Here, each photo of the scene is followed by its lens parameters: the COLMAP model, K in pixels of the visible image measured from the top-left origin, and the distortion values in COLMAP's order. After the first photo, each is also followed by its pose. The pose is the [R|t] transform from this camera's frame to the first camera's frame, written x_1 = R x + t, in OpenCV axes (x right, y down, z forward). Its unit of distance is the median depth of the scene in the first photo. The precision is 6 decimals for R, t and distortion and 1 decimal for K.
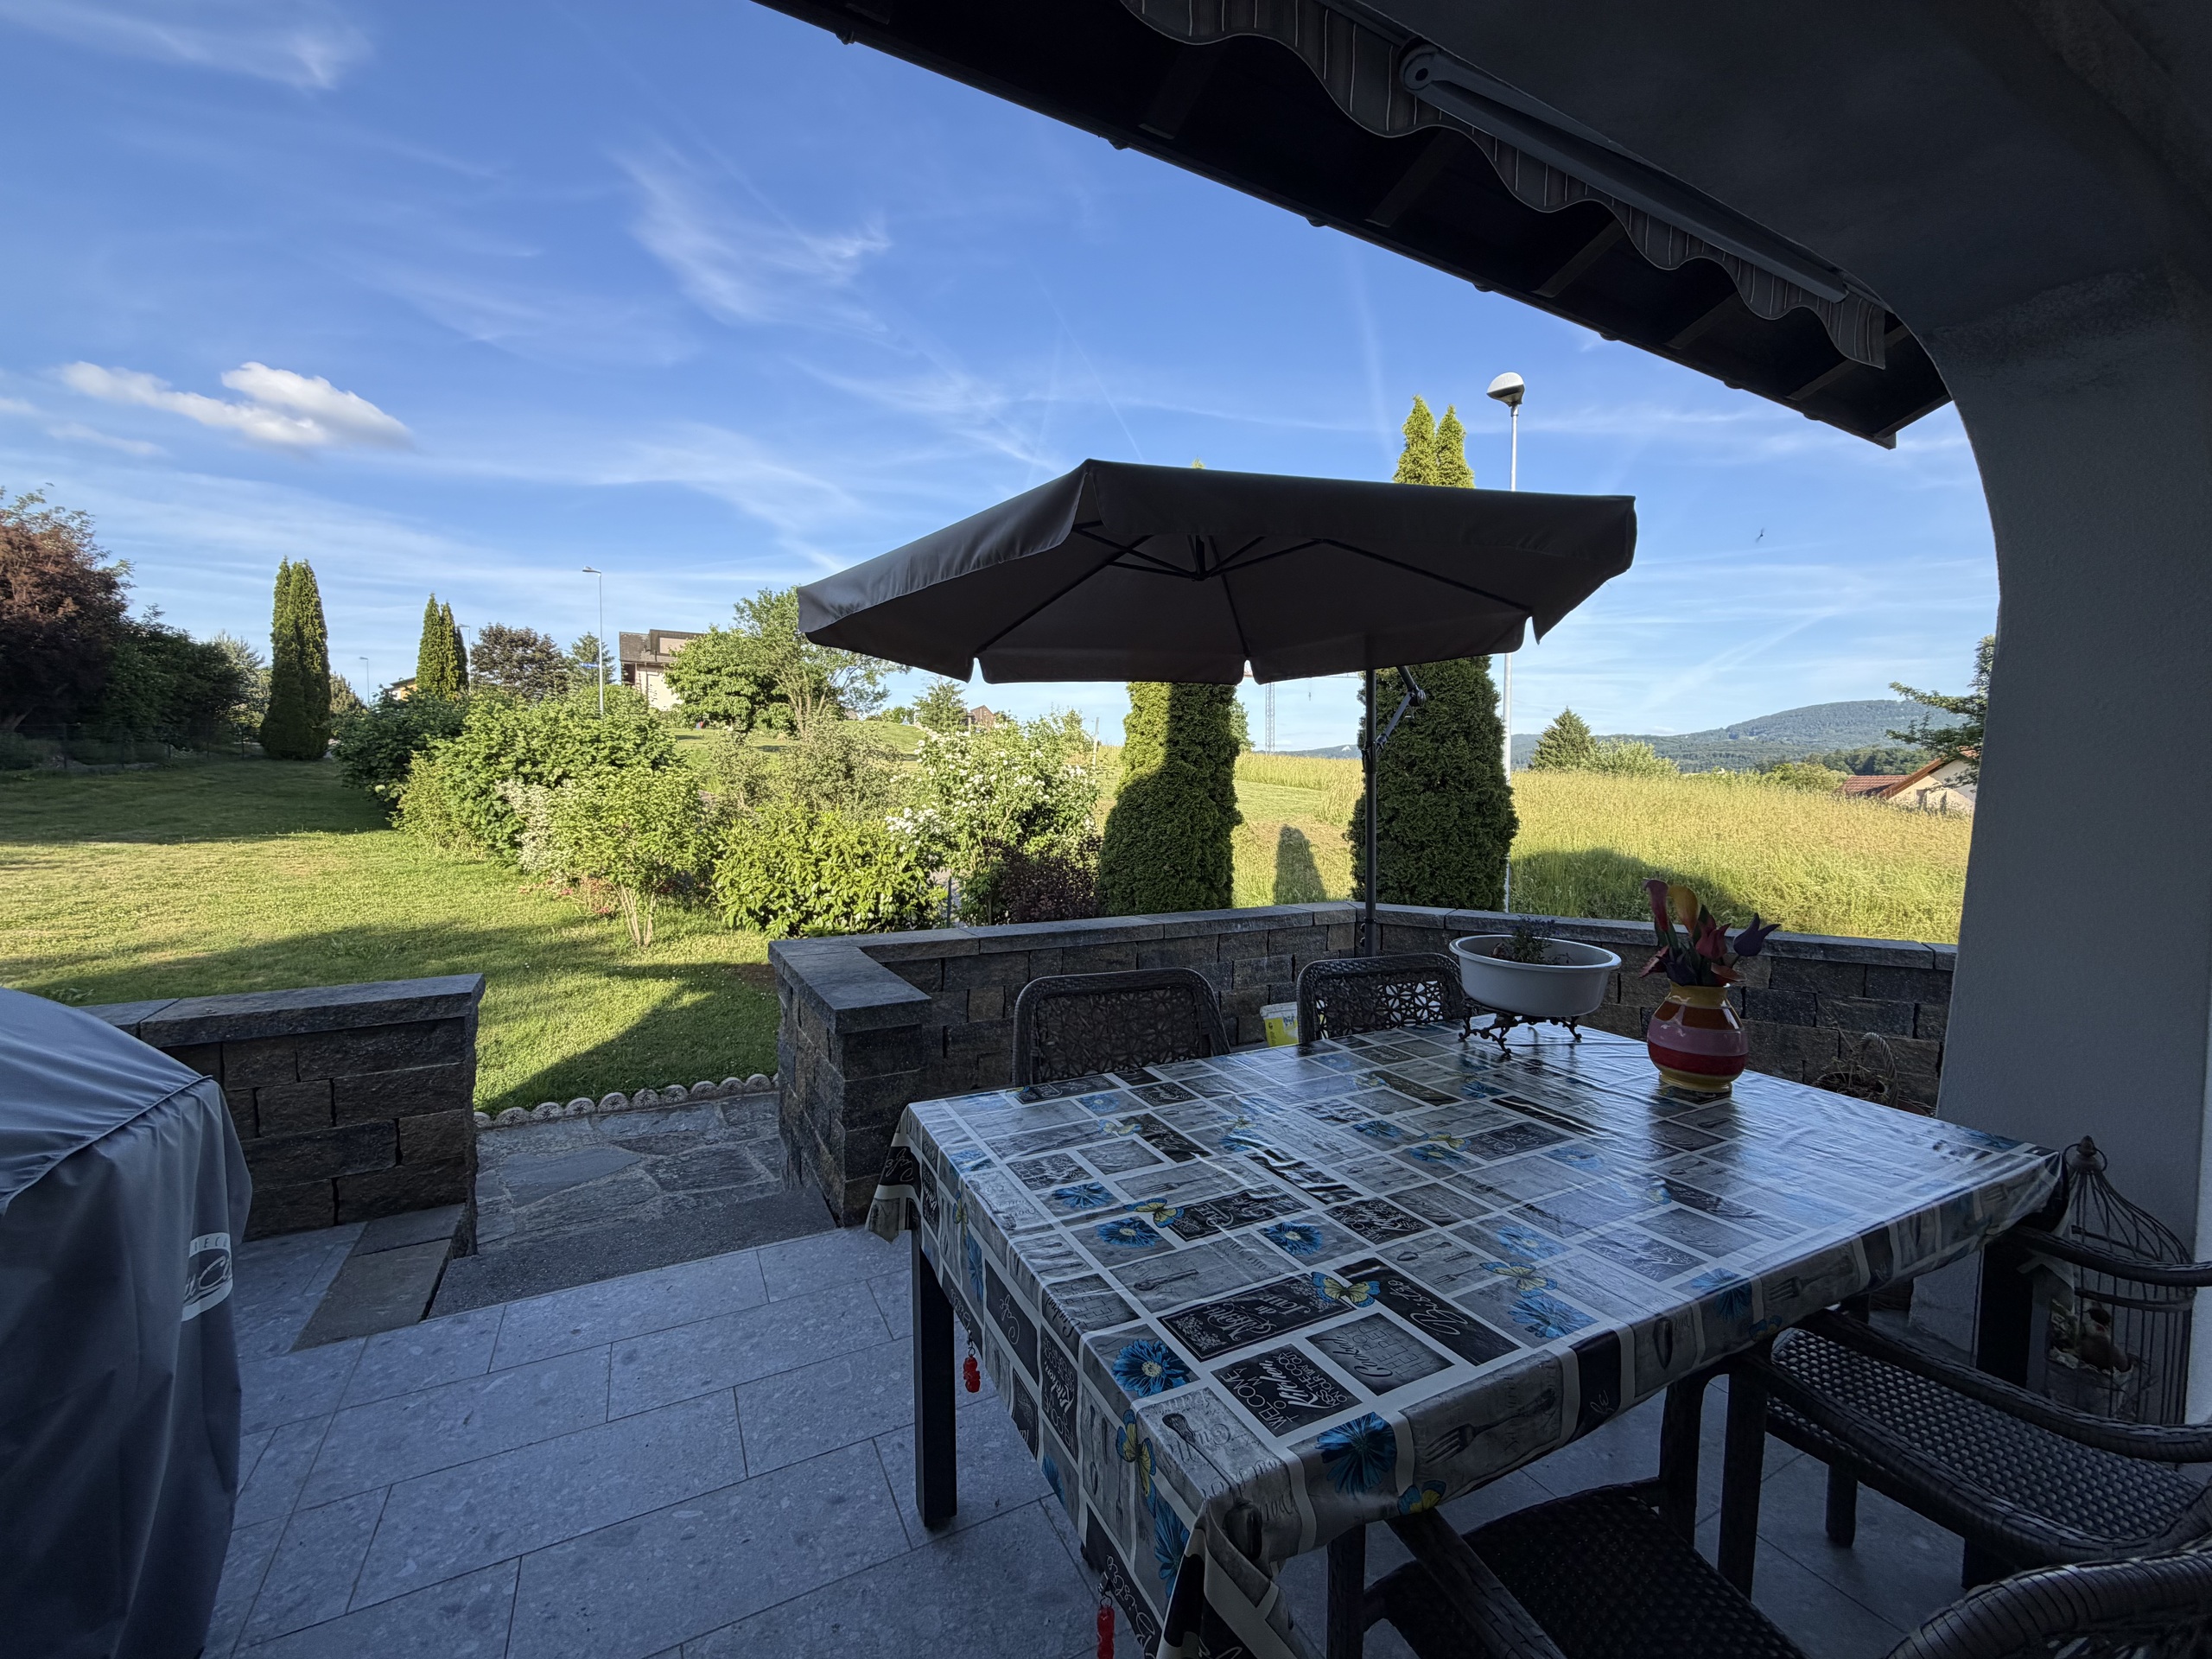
lens RADIAL K [[881.2, 0, 1103.7], [0, 881.2, 828.1], [0, 0, 1]] dist [-0.000563, 0.000094]
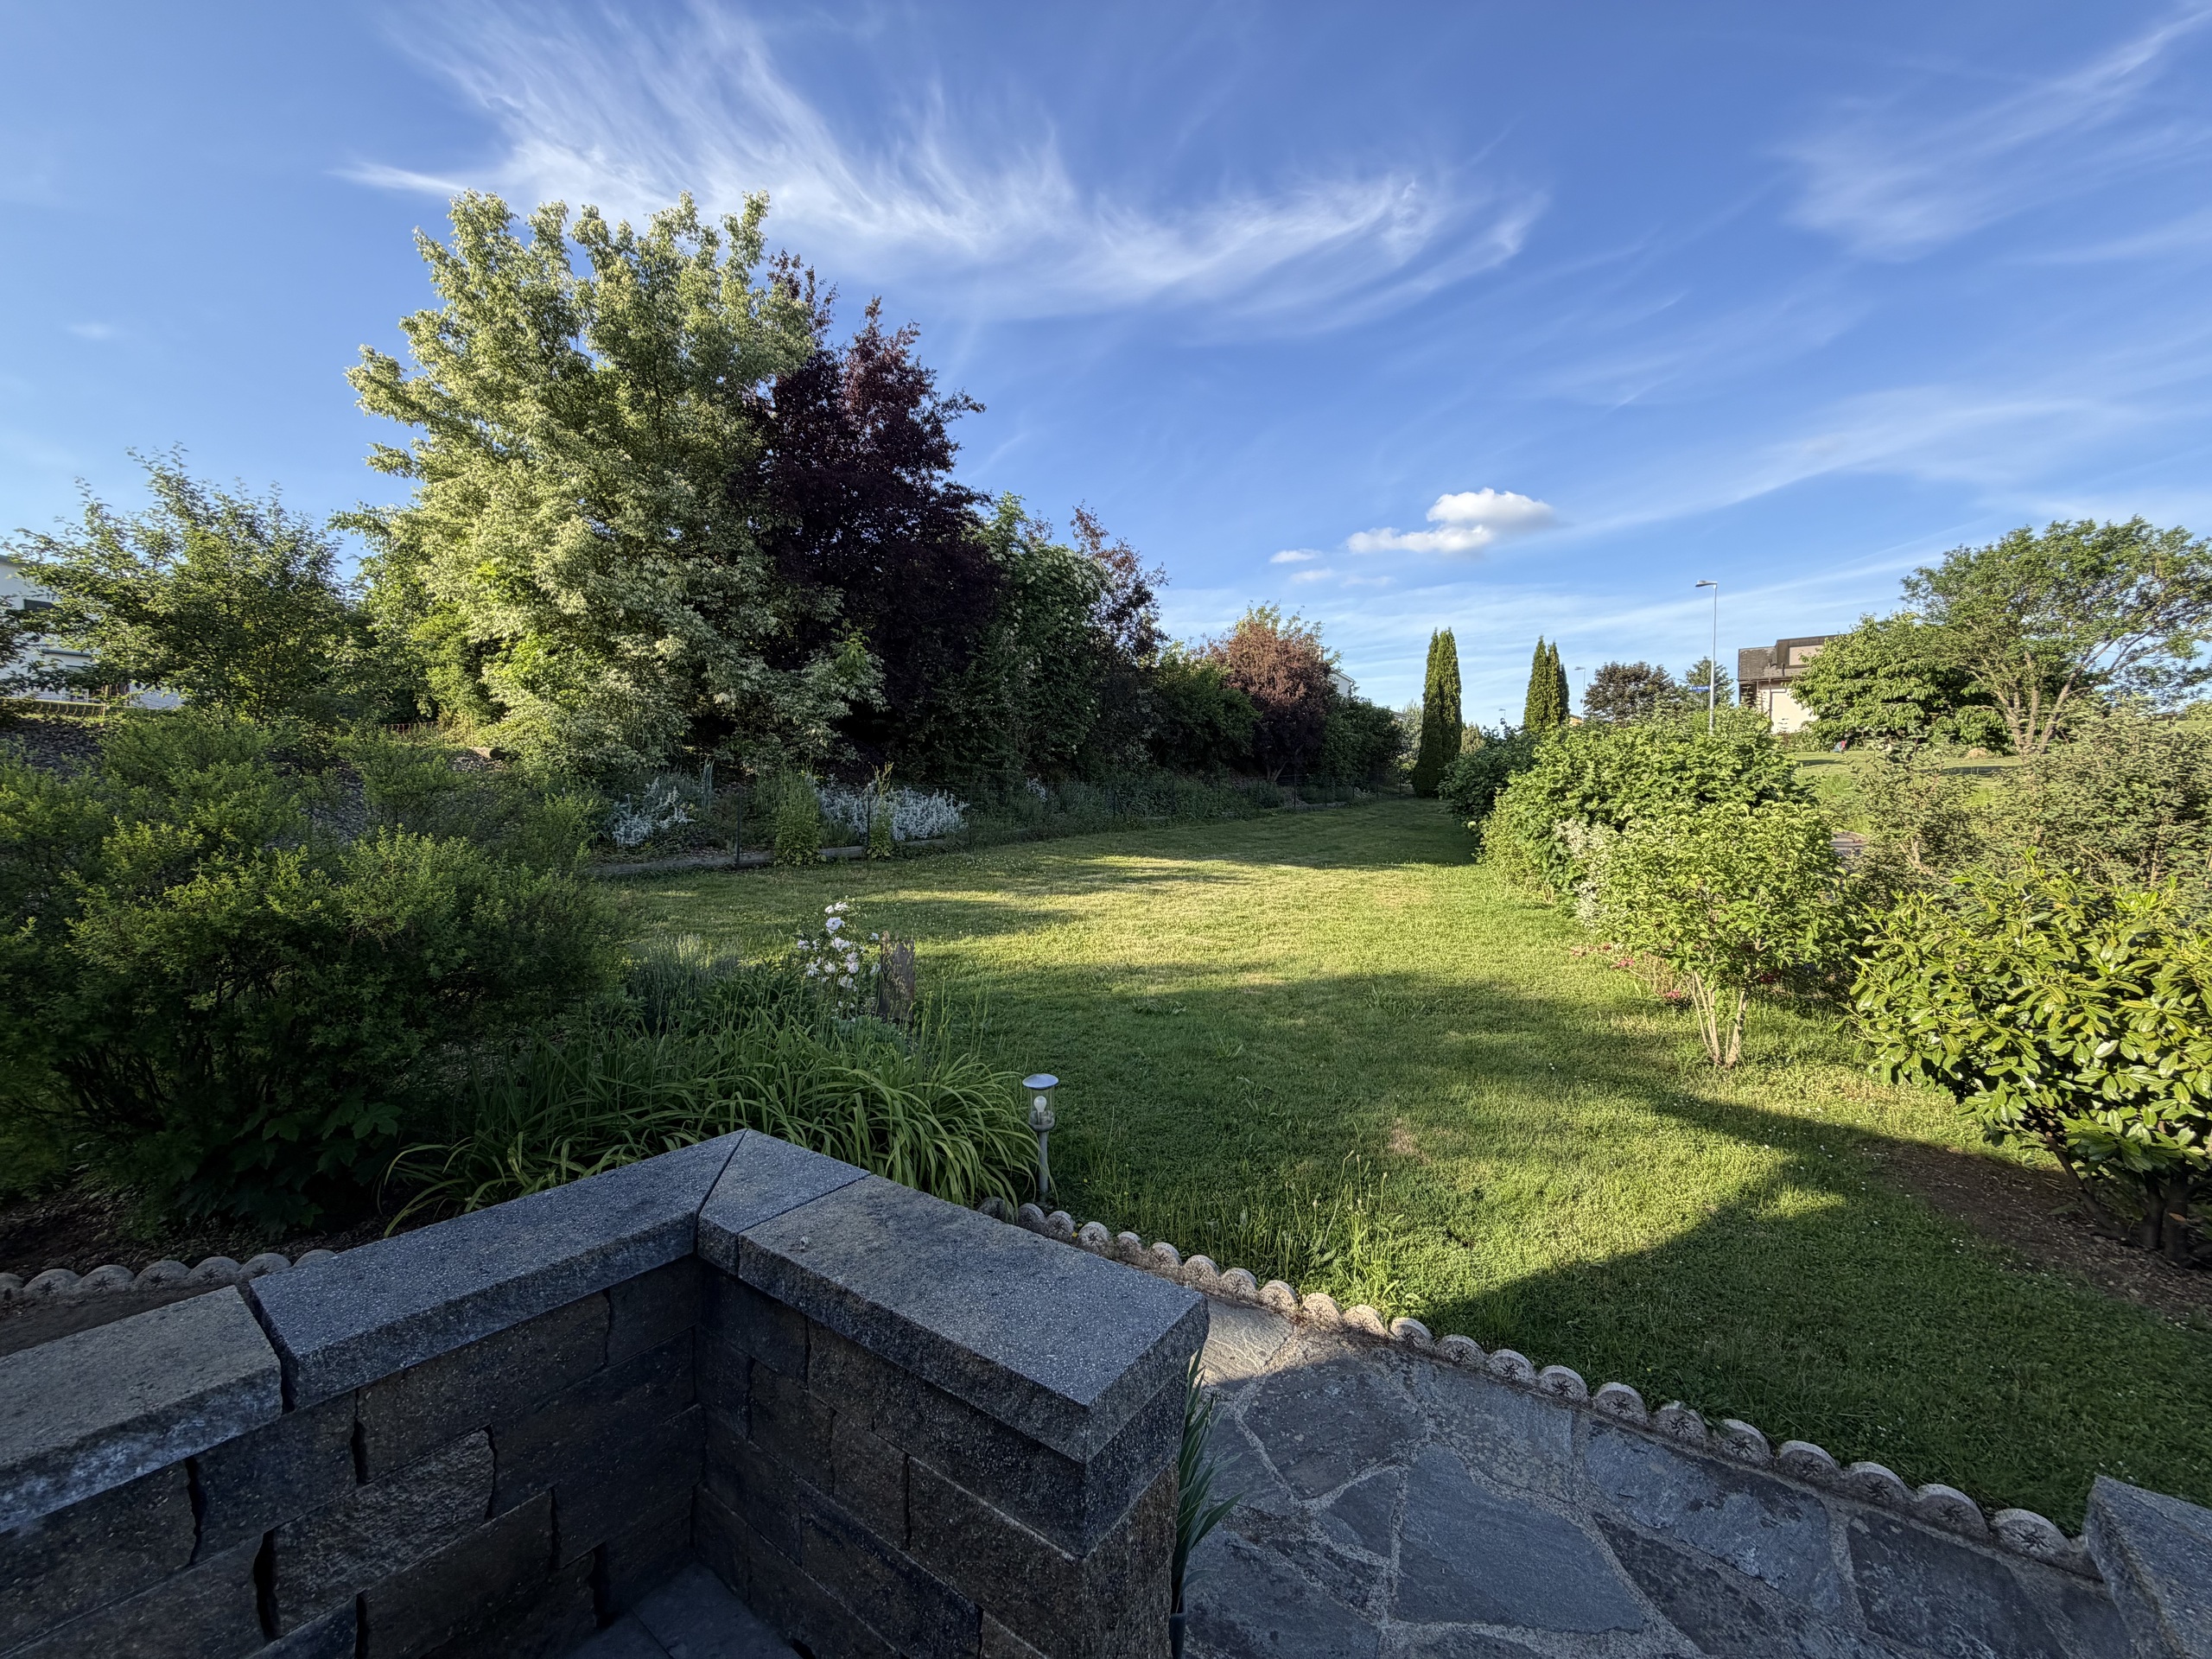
lens RADIAL K [[881.2, 0, 1103.7], [0, 881.2, 828.1], [0, 0, 1]] dist [-0.000563, 0.000094]
pose [[0.431797, 0.015086, -0.901845, -0.094629], [-0.048877, 0.998782, -0.006694, -0.016658], [0.900646, 0.046971, 0.432008, 0.211936]]
